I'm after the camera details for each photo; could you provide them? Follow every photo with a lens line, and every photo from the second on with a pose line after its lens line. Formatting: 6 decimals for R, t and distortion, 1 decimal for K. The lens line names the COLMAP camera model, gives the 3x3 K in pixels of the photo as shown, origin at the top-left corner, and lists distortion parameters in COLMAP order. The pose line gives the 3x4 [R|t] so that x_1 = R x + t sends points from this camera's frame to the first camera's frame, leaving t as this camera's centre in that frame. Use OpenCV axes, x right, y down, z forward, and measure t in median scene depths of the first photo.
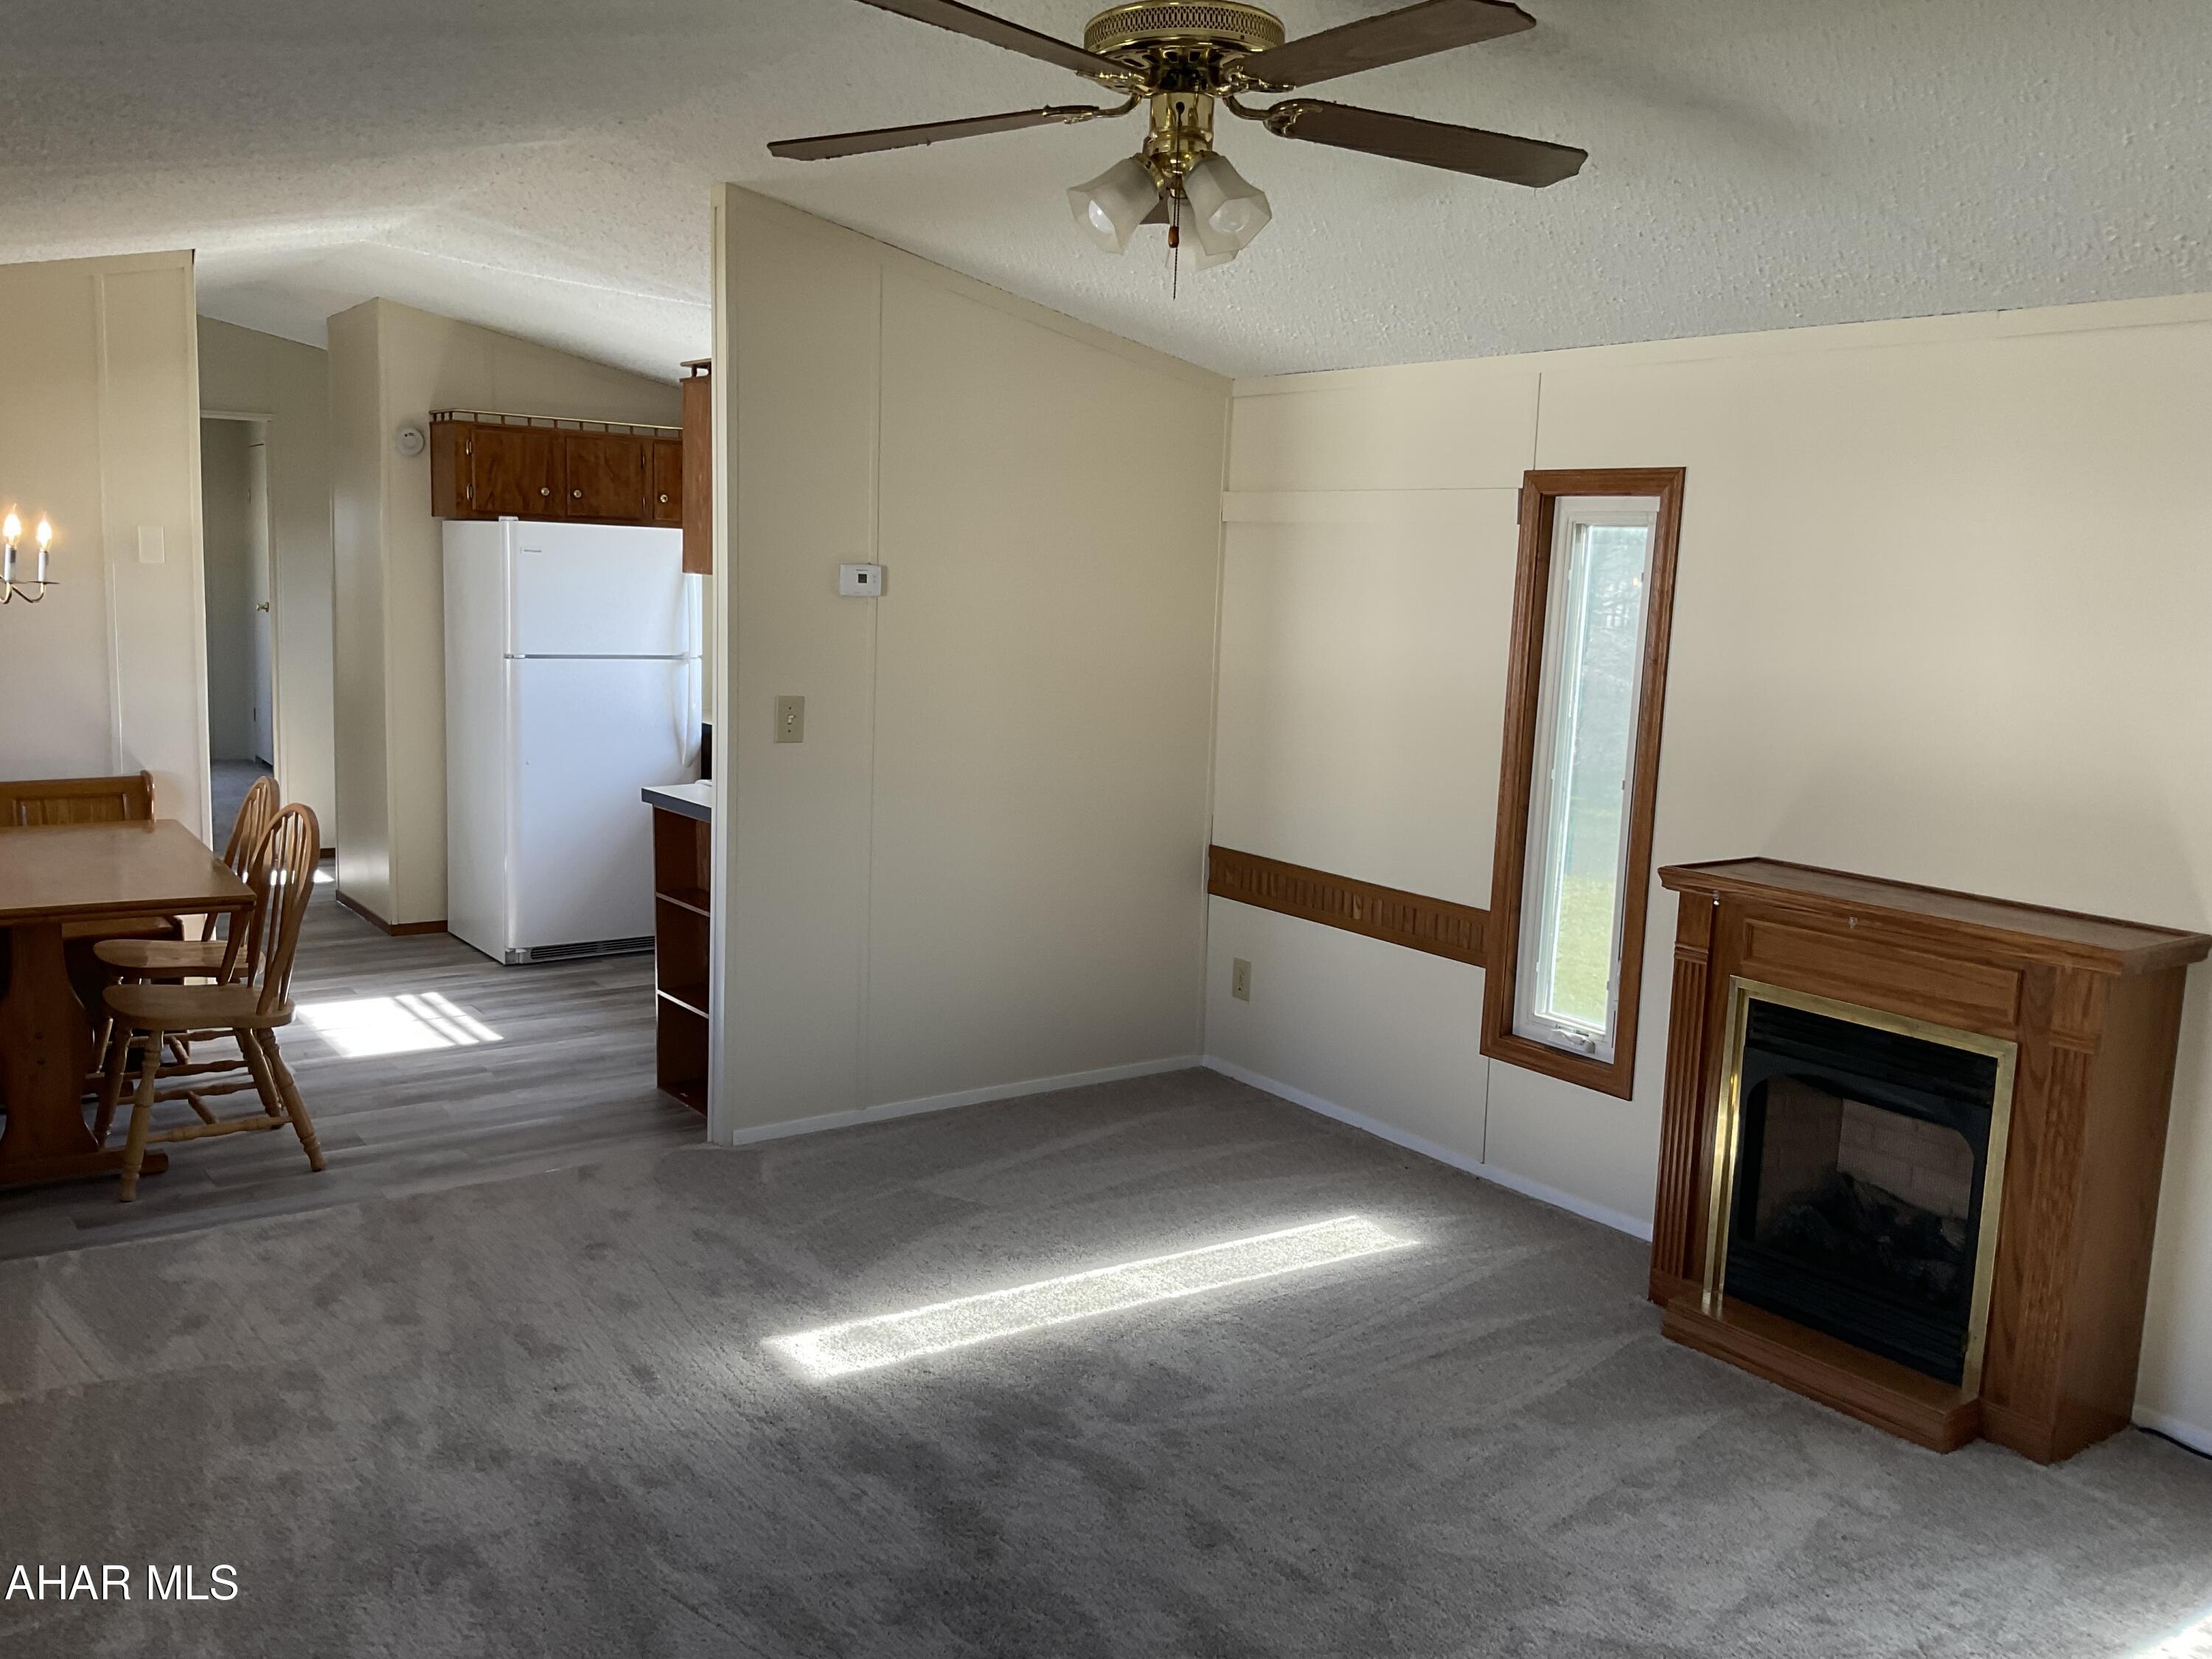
lens RADIAL K [[1842.0, 0, 1106.0], [0, 1842.0, 829.5], [0, 0, 1]] dist [0.128977, -0.187758]
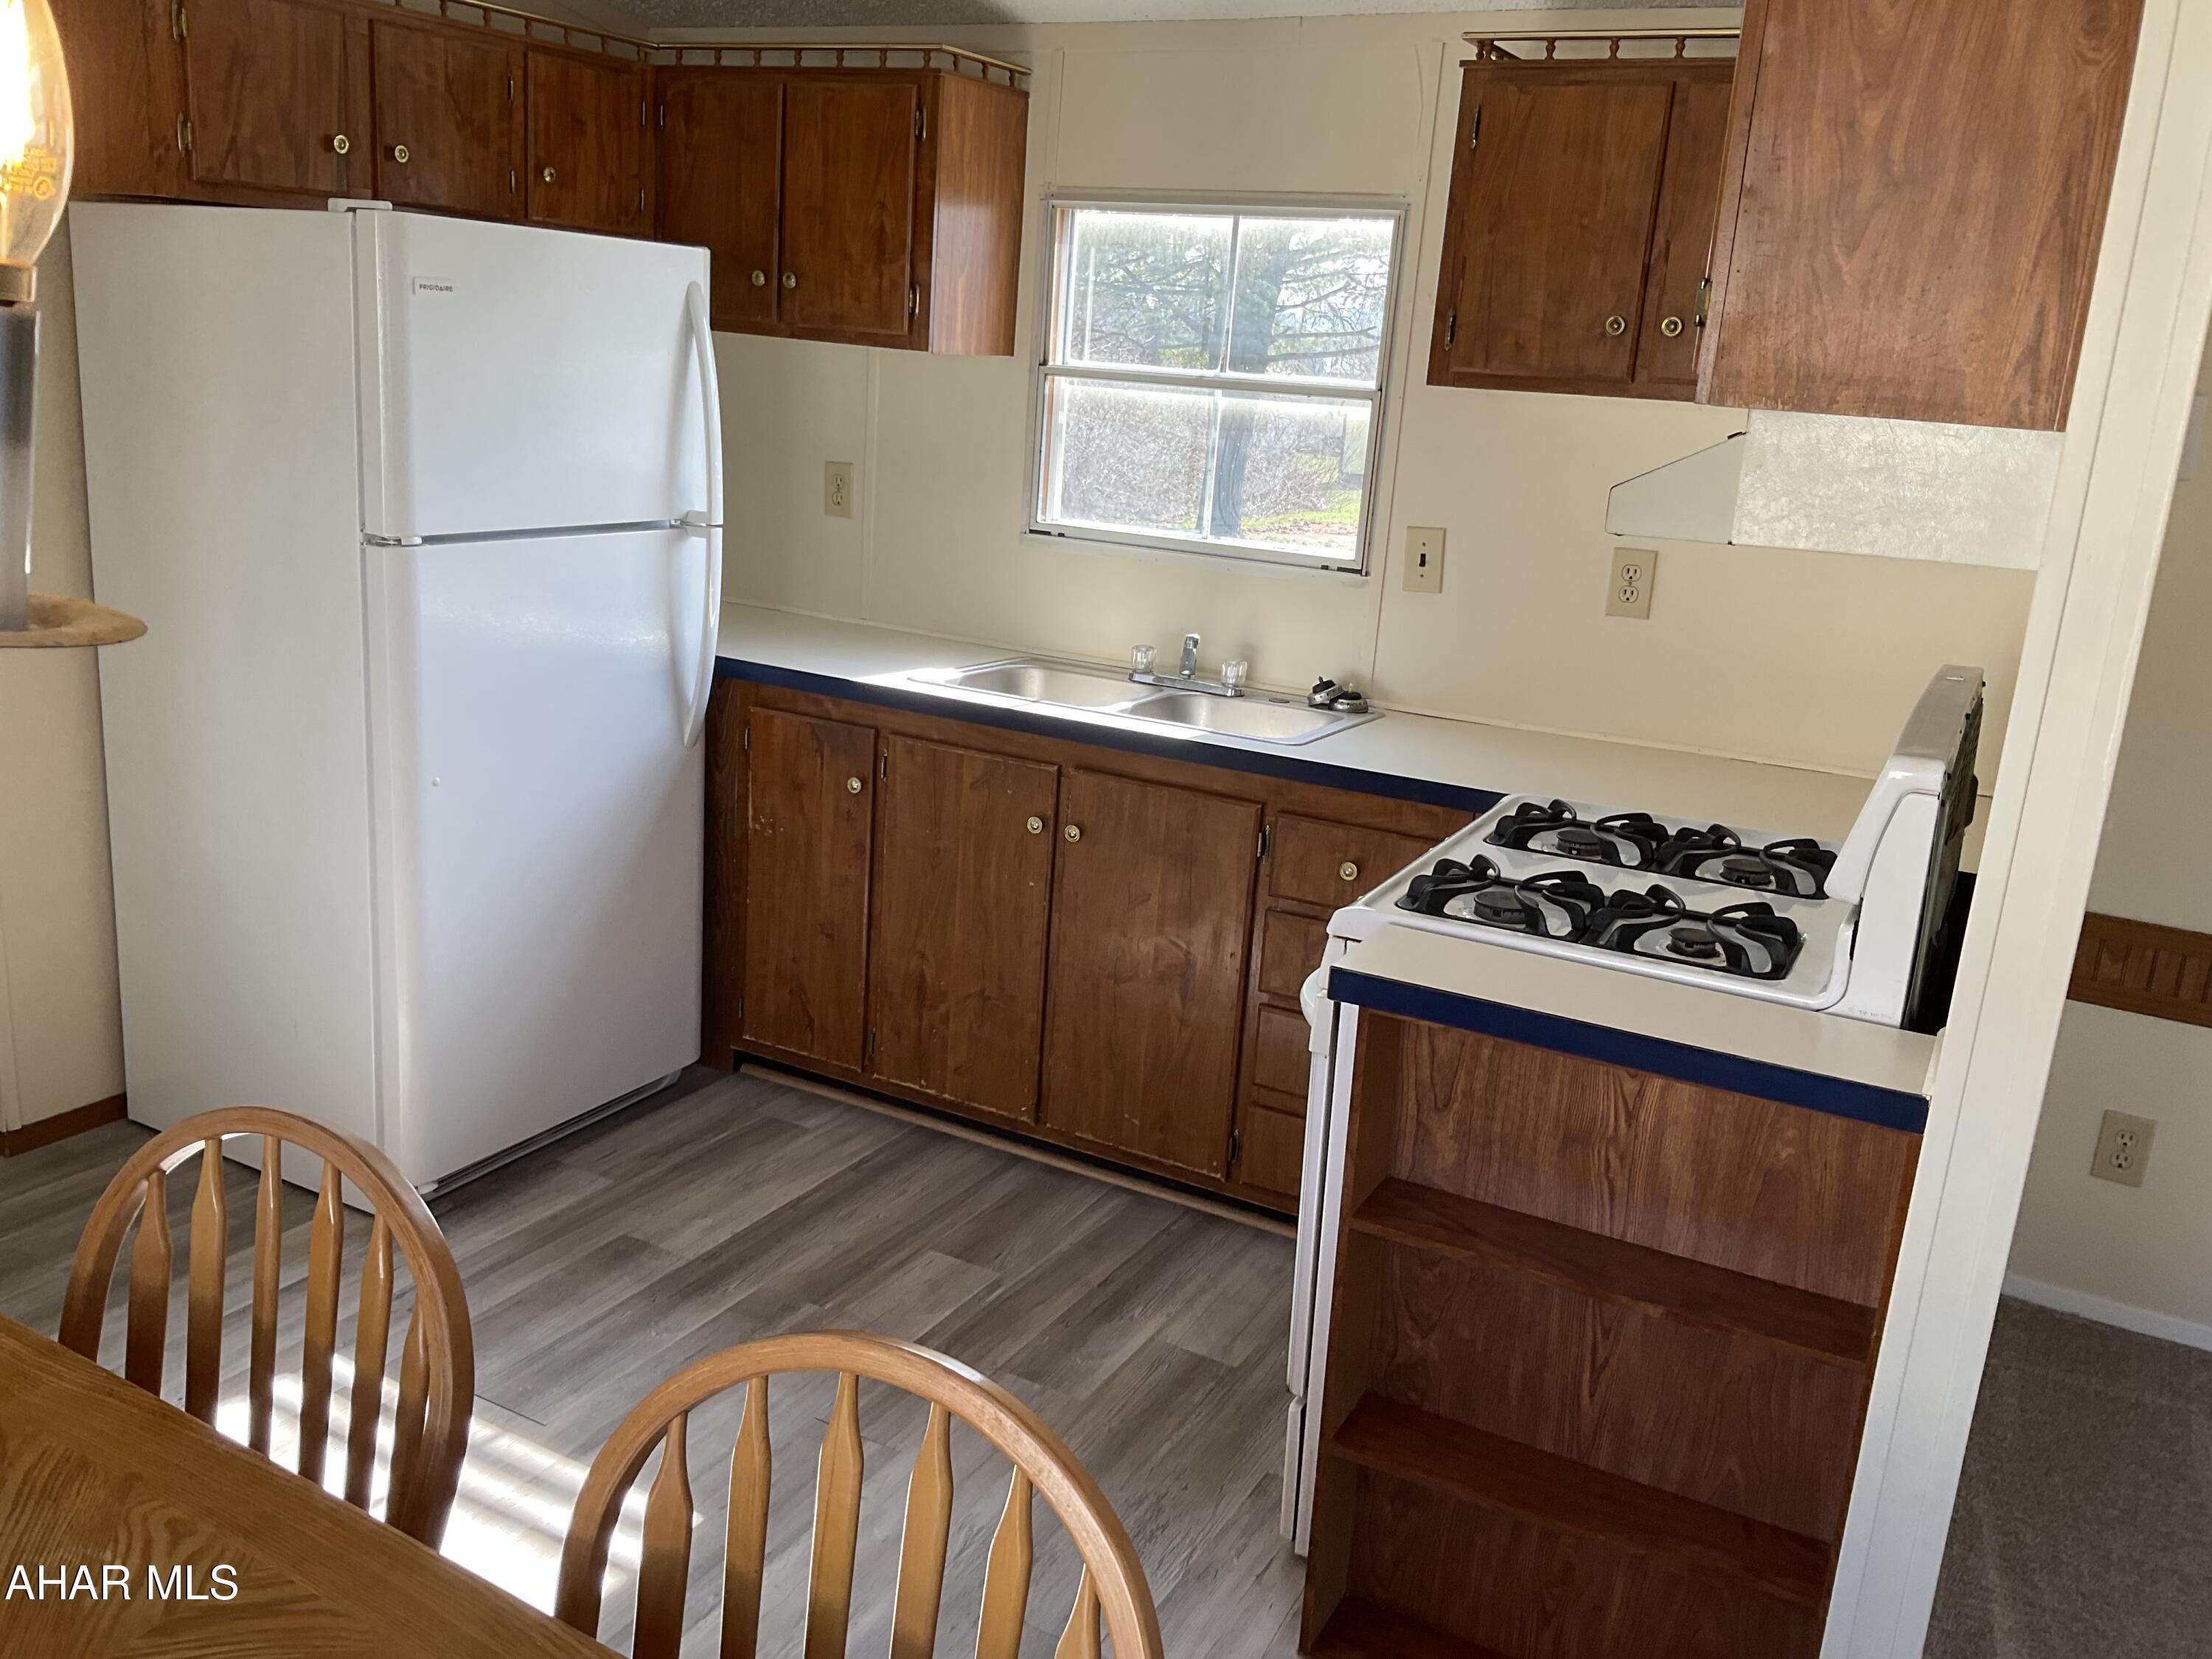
lens RADIAL K [[1842.0, 0, 1106.0], [0, 1842.0, 829.5], [0, 0, 1]] dist [0.128977, -0.187758]
pose [[0.900689, -0.085974, 0.425873, -0.343536], [0.025163, 0.988902, 0.146420, -0.081986], [-0.433735, -0.121162, 0.892857, 0.509379]]
